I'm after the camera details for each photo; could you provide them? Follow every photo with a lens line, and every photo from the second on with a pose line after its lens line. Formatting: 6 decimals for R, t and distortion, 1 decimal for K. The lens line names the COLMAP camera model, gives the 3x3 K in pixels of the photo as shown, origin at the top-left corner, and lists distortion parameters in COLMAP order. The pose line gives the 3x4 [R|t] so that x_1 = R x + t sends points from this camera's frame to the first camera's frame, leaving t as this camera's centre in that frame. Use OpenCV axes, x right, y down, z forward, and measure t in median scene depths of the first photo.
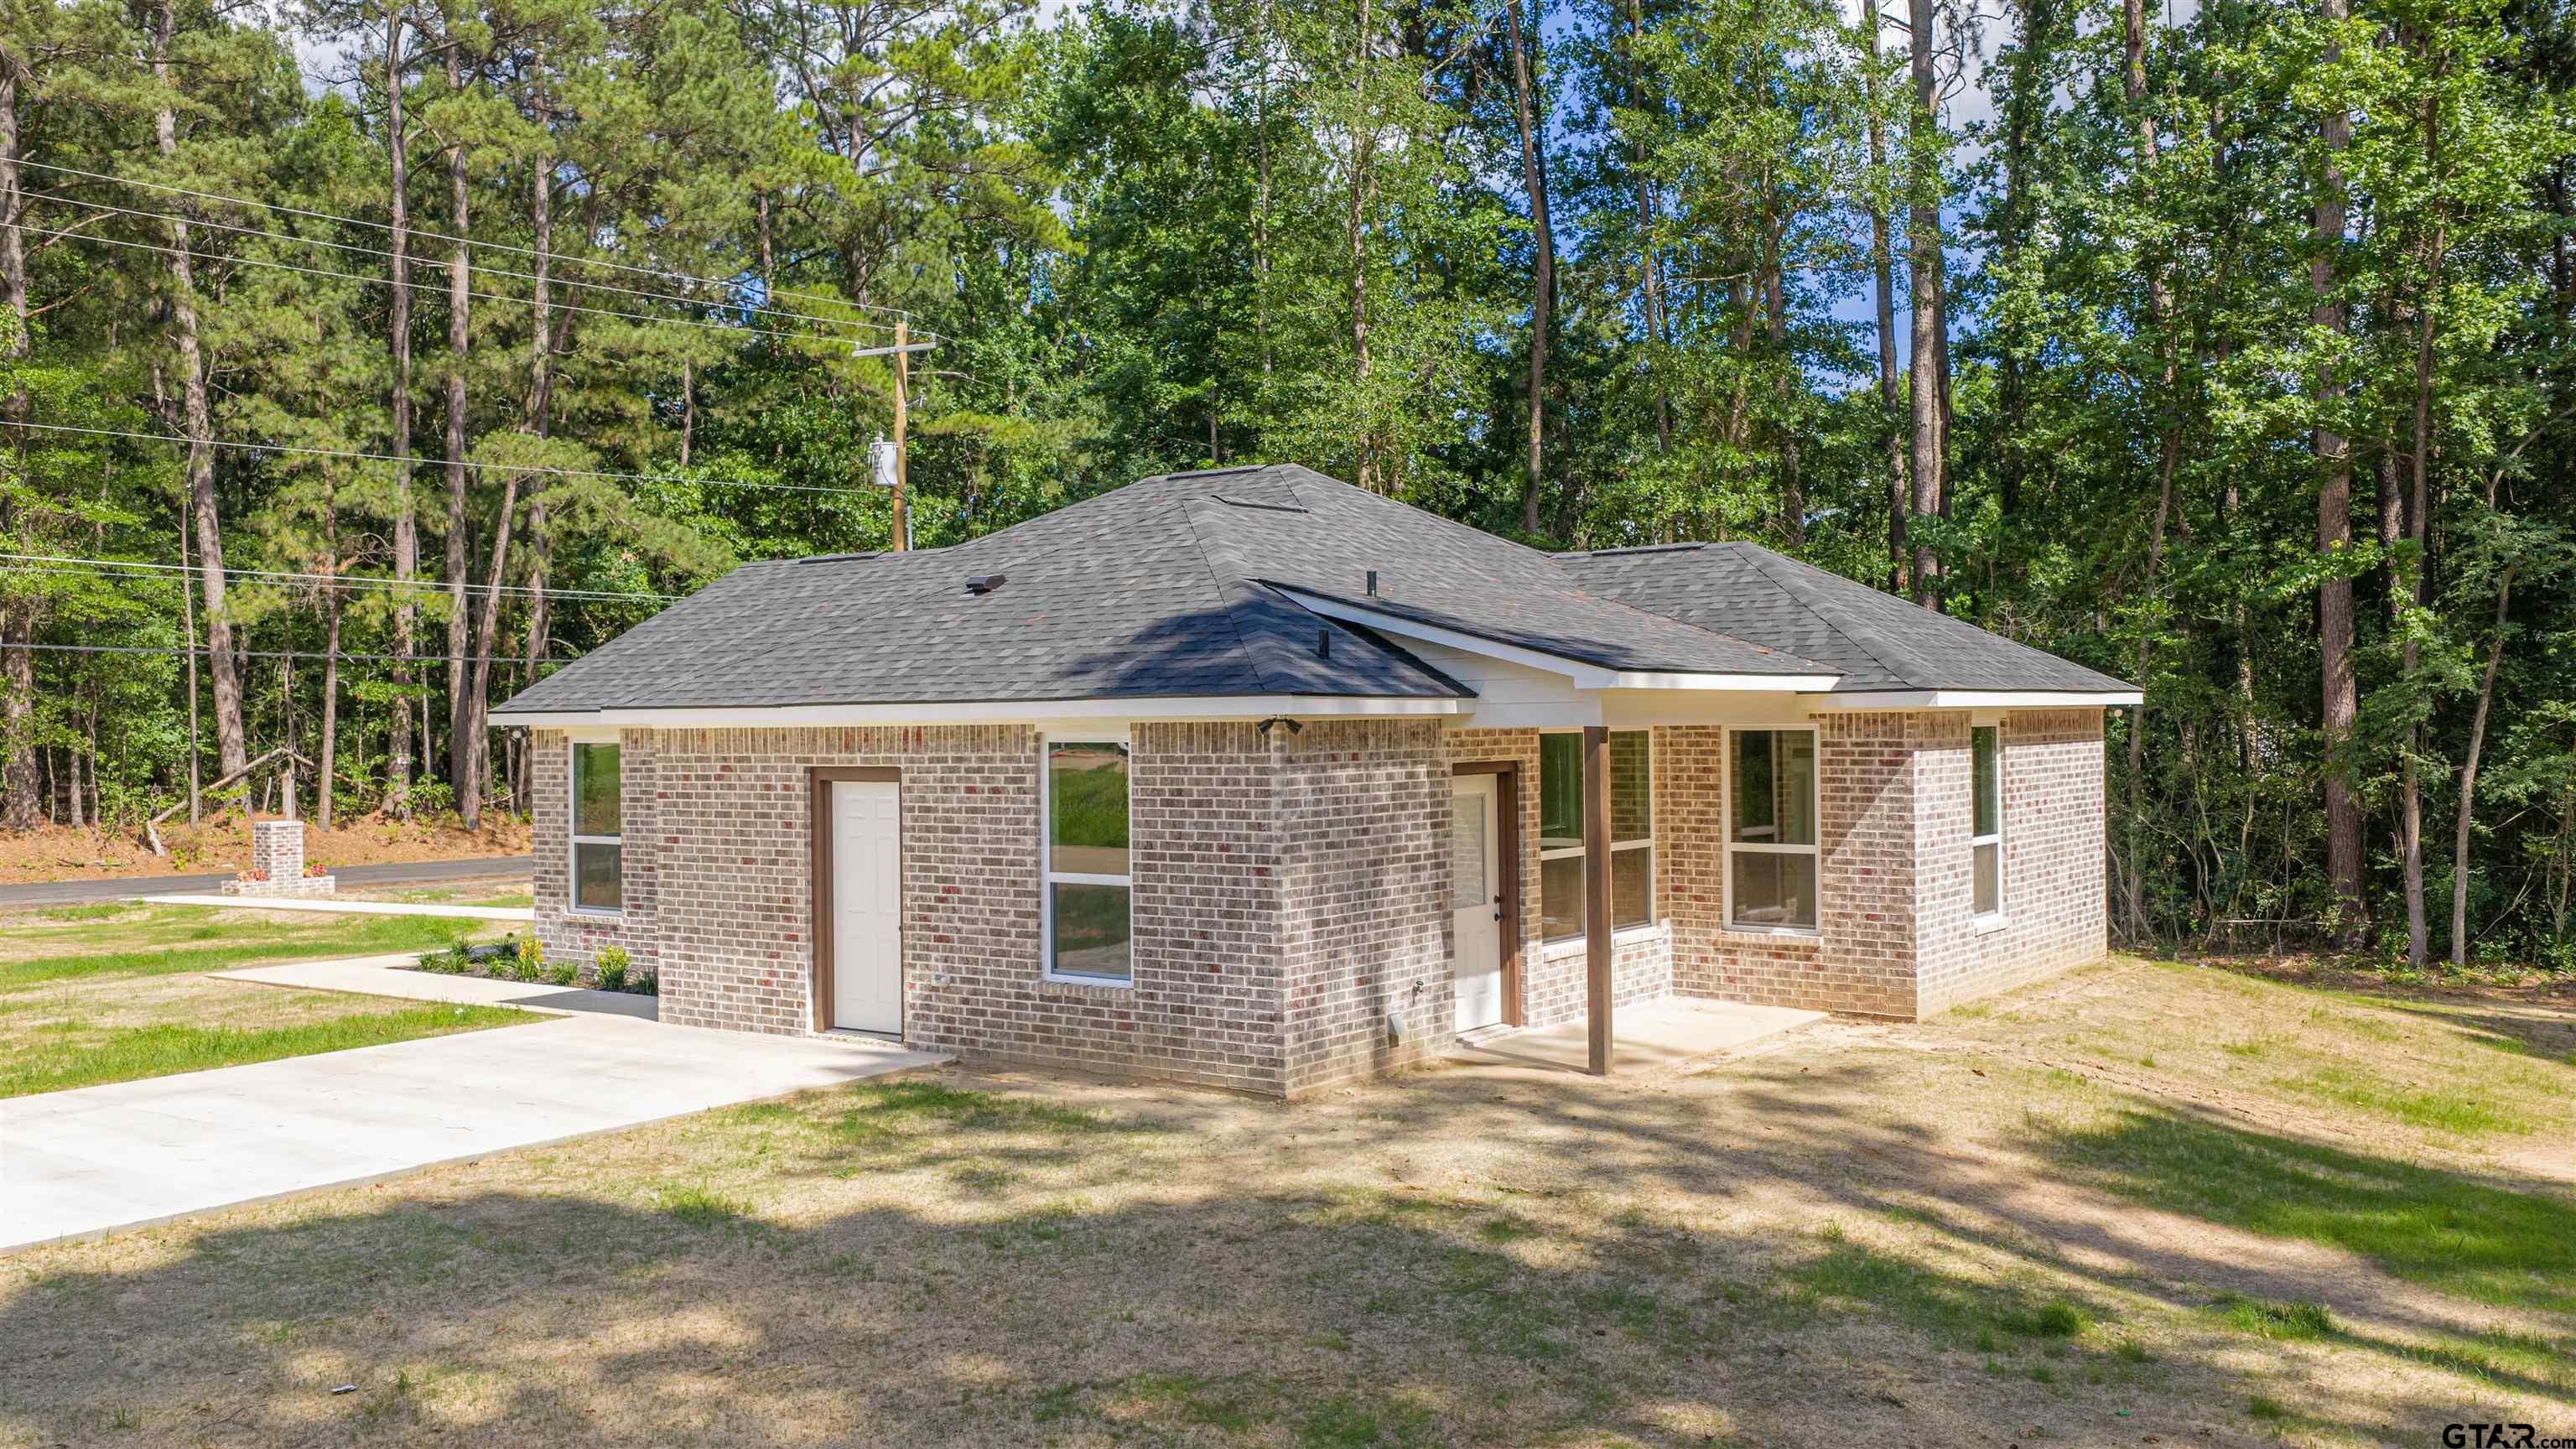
lens RADIAL K [[2233.6, 0, 1288.0], [0, 2233.6, 724.5], [0, 0, 1]] dist [0.009678, -0.000572]
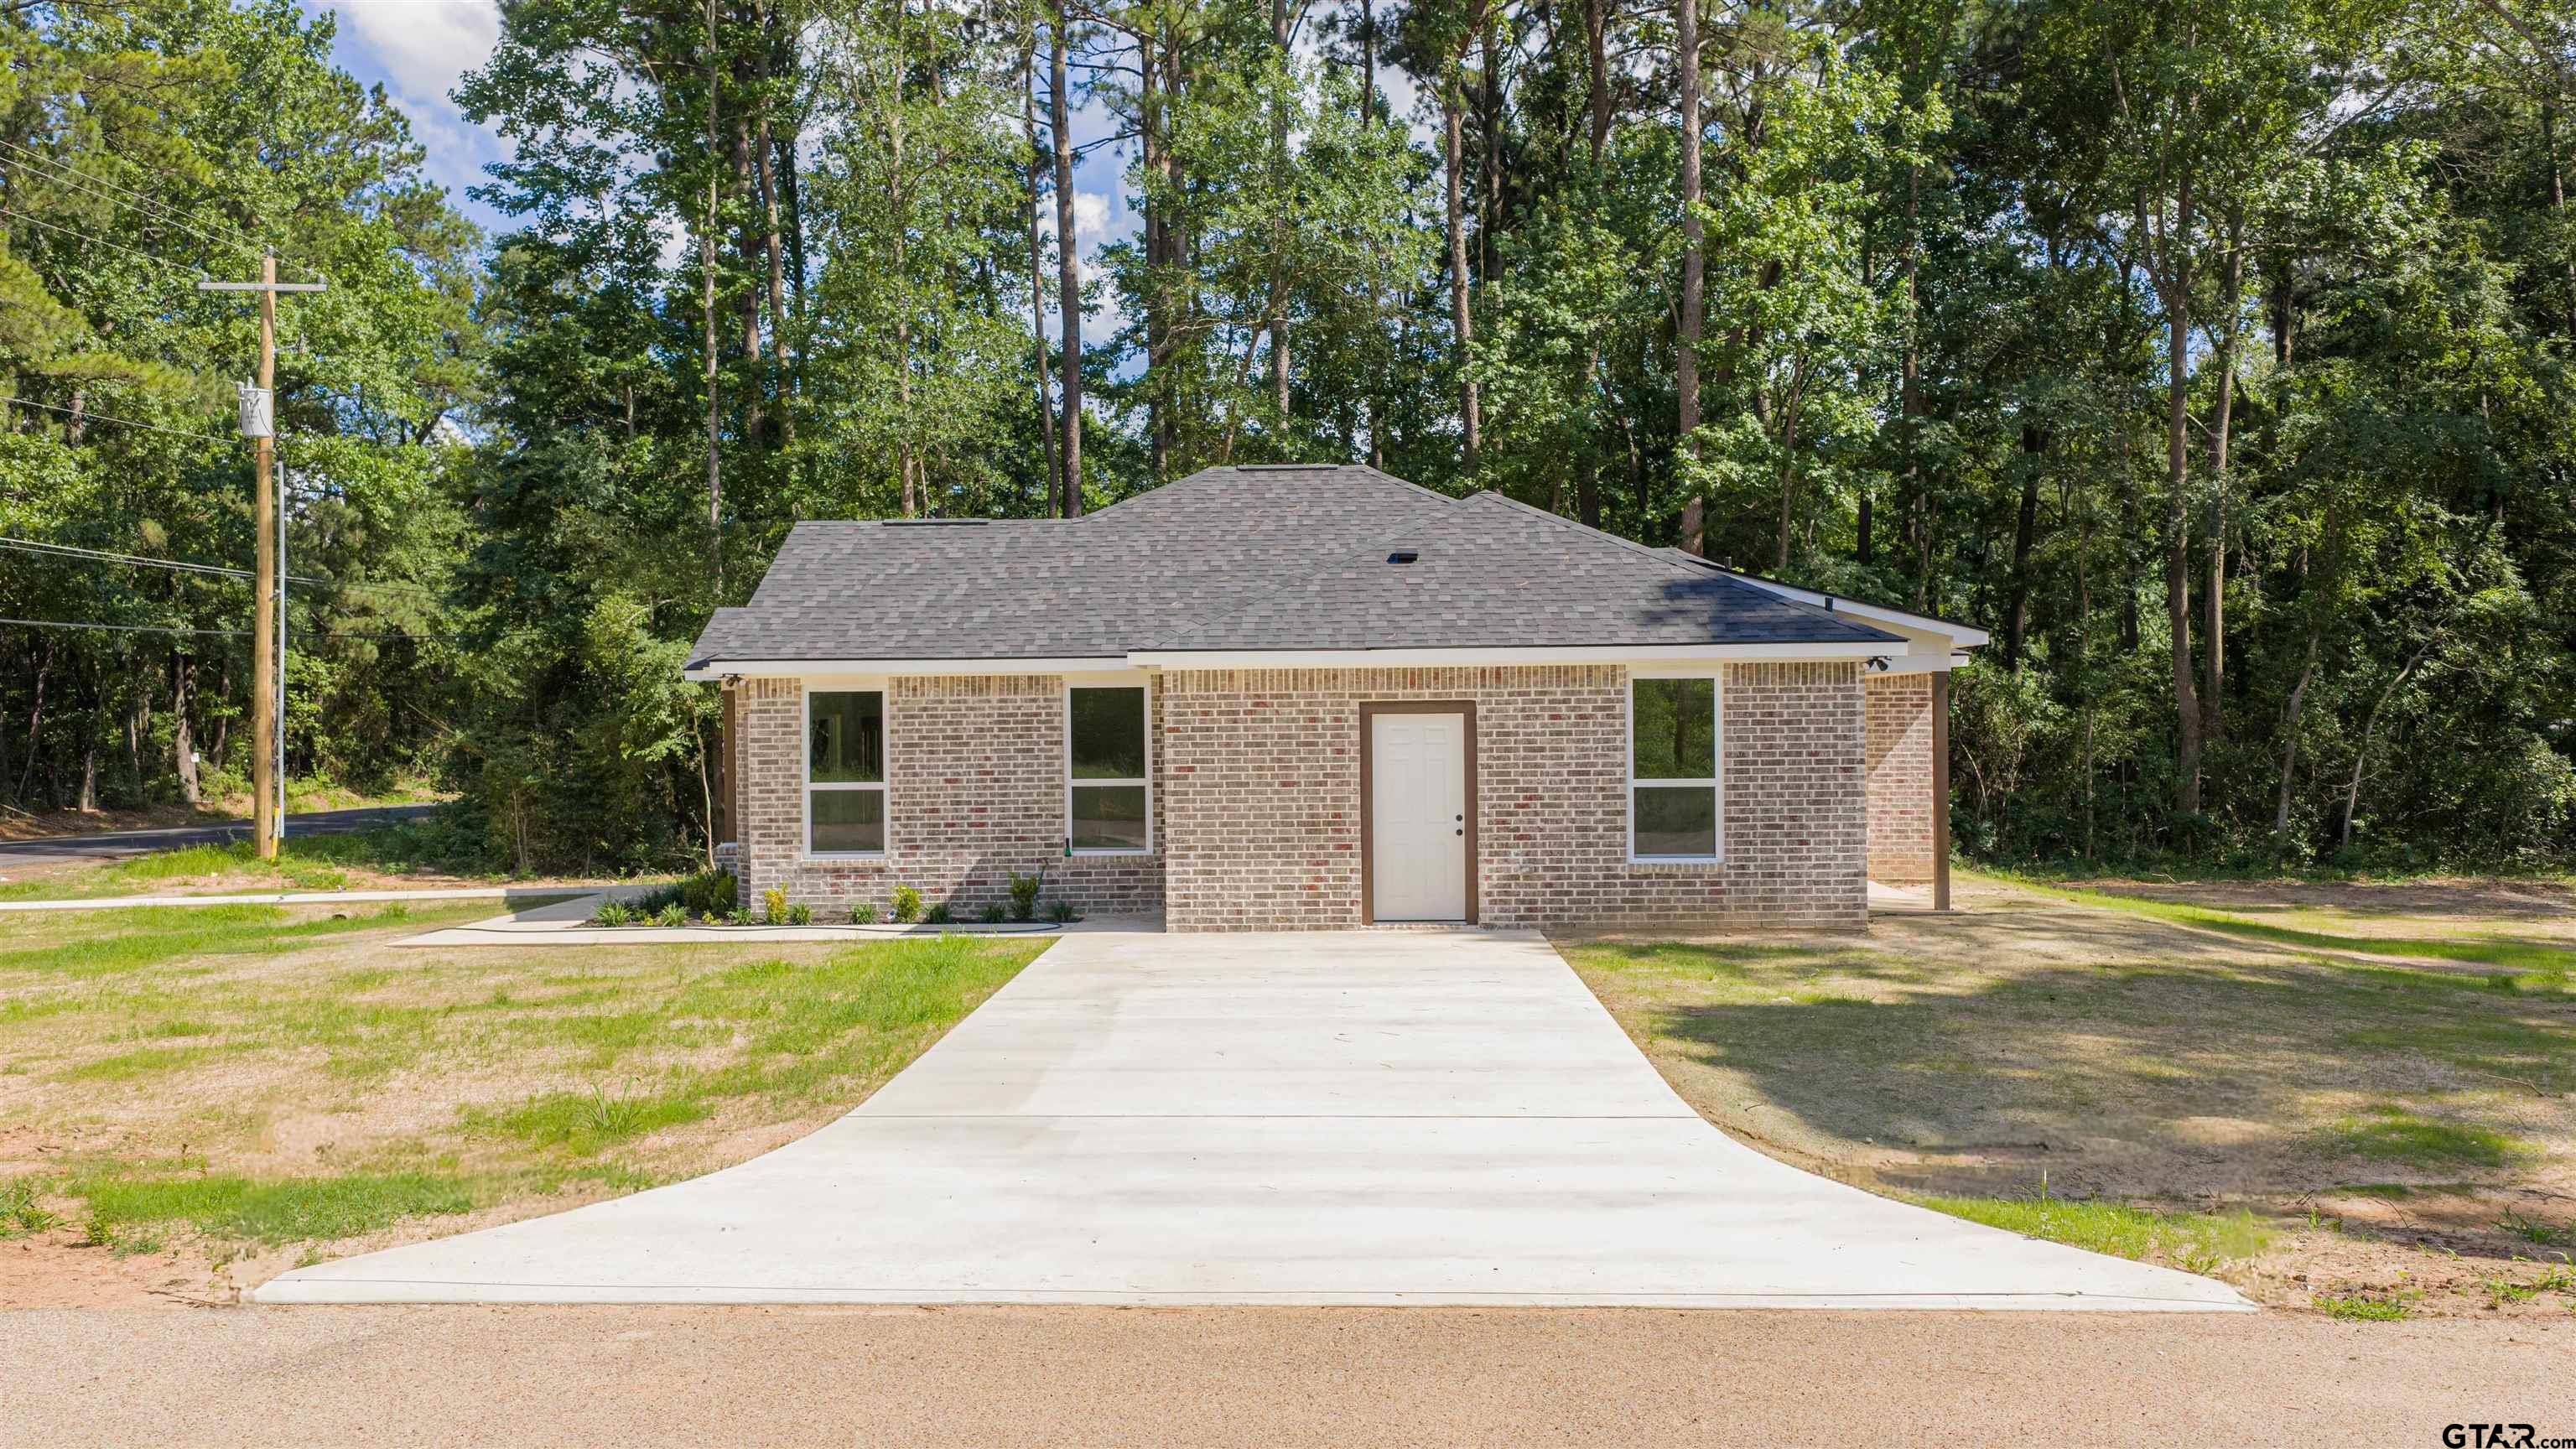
lens RADIAL K [[2233.6, 0, 1288.0], [0, 2233.6, 724.5], [0, 0, 1]] dist [0.009678, -0.000572]
pose [[0.816252, 0.000475, 0.577696, -0.922056], [0.003429, 0.999978, -0.005667, 0.037279], [-0.577686, 0.006607, 0.816232, 0.055368]]
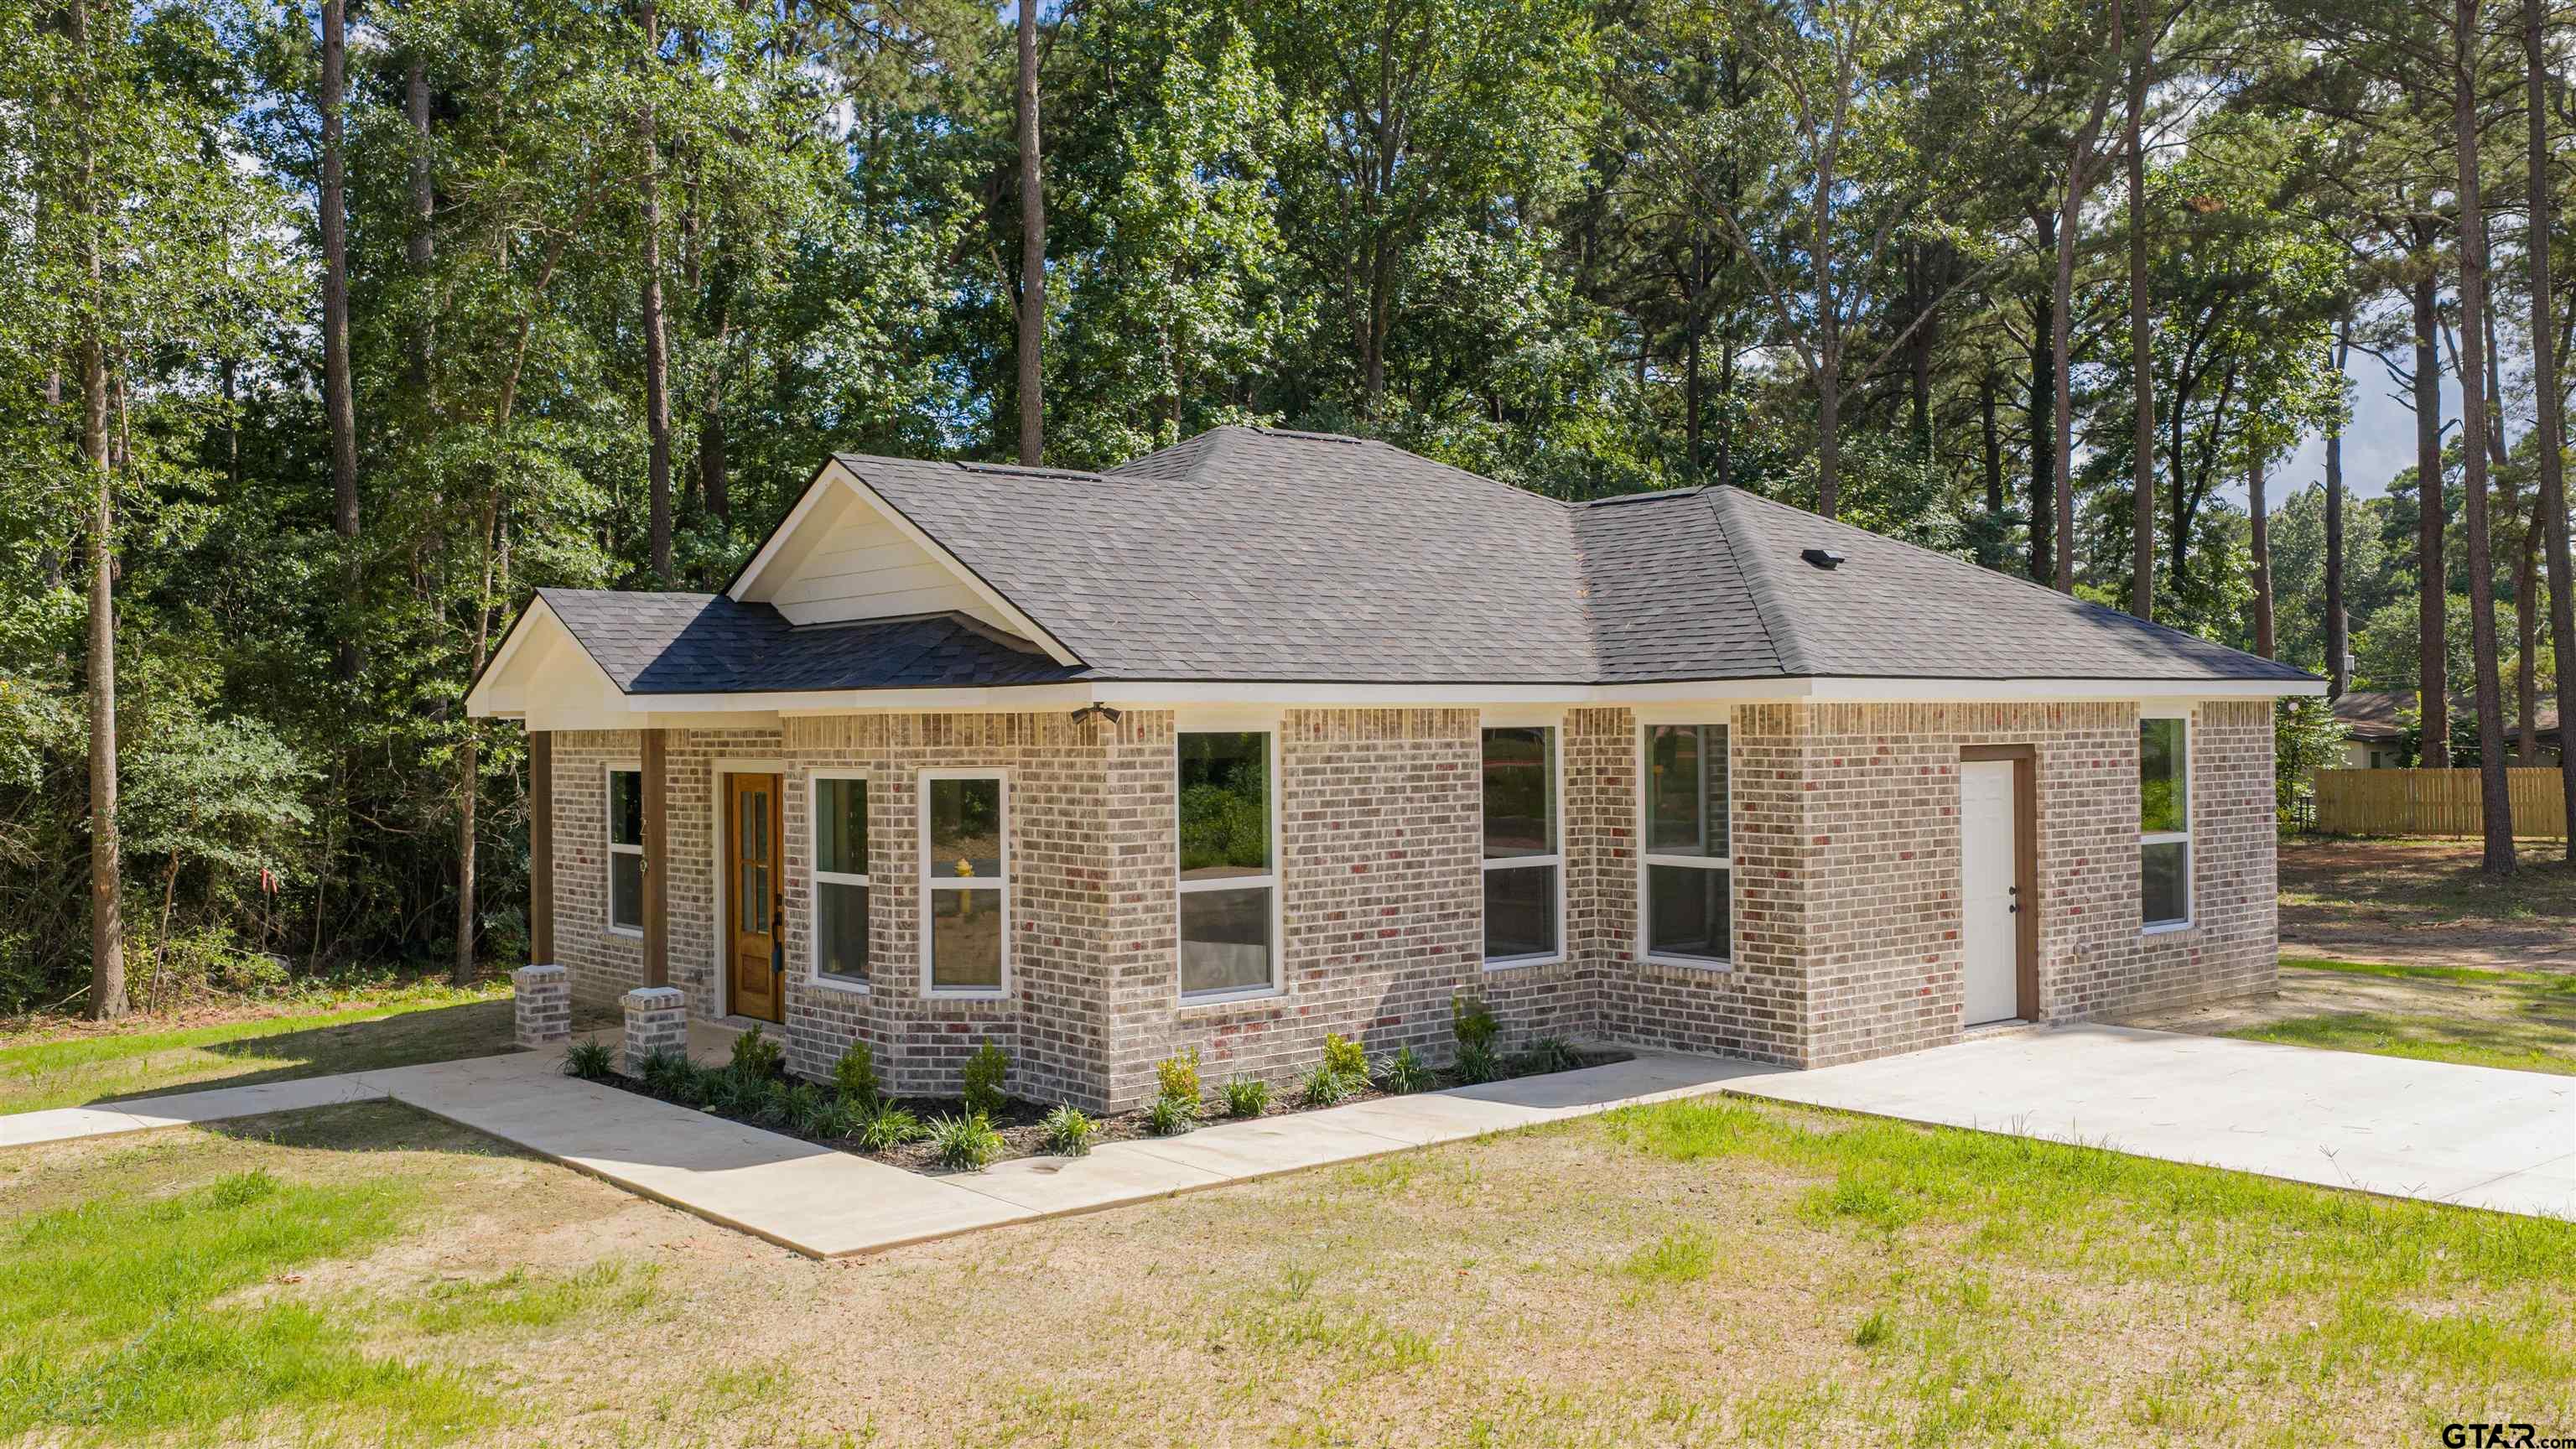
lens RADIAL K [[2233.6, 0, 1288.0], [0, 2233.6, 724.5], [0, 0, 1]] dist [0.009678, -0.000572]
pose [[0.239484, 0.011339, 0.970834, -1.161415], [0.014032, 0.999787, -0.015139, 0.019844], [-0.970799, 0.017248, 0.239274, 1.037500]]
